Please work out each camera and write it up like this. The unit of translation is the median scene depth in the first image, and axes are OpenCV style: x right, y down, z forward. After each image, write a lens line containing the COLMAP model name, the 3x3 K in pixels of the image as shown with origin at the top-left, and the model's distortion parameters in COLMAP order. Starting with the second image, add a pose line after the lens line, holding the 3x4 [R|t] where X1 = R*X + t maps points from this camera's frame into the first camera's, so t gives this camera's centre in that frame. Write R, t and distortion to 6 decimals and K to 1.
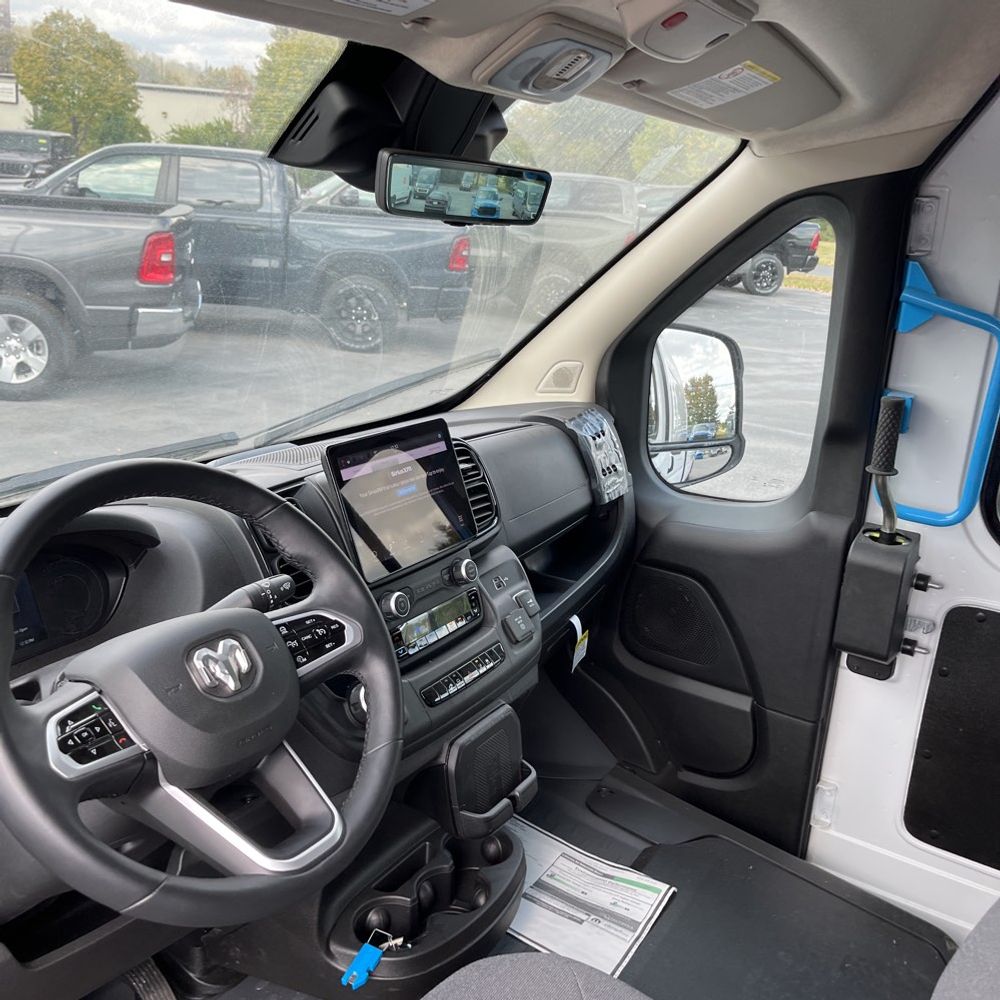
lens RADIAL K [[987.5, 0, 500.0], [0, 987.5, 500.0], [0, 0, 1]] dist [0.054964, -0.101731]
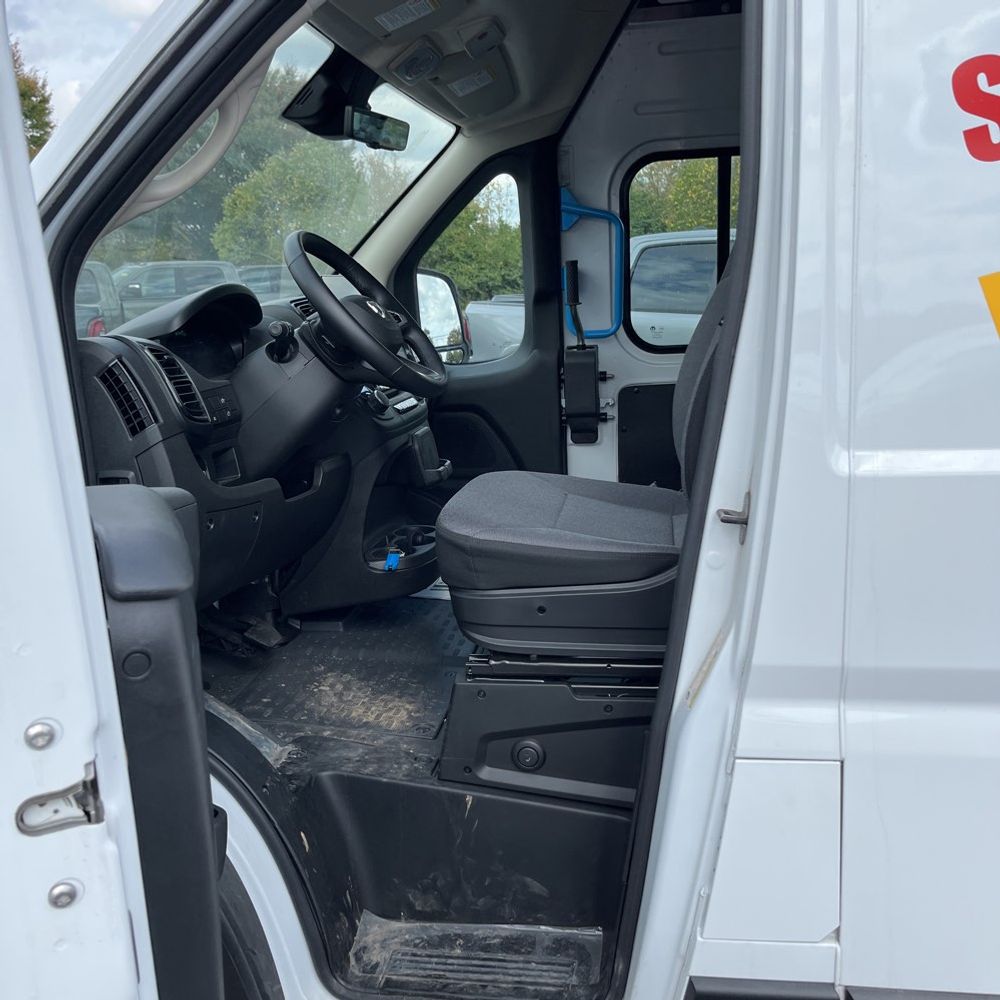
lens RADIAL K [[987.5, 0, 500.0], [0, 987.5, 500.0], [0, 0, 1]] dist [0.054964, -0.101731]
pose [[0.916749, -0.182152, 0.355516, -0.406040], [0.209657, 0.976953, -0.040078, 0.340384], [-0.340022, 0.111278, 0.933810, -0.539231]]
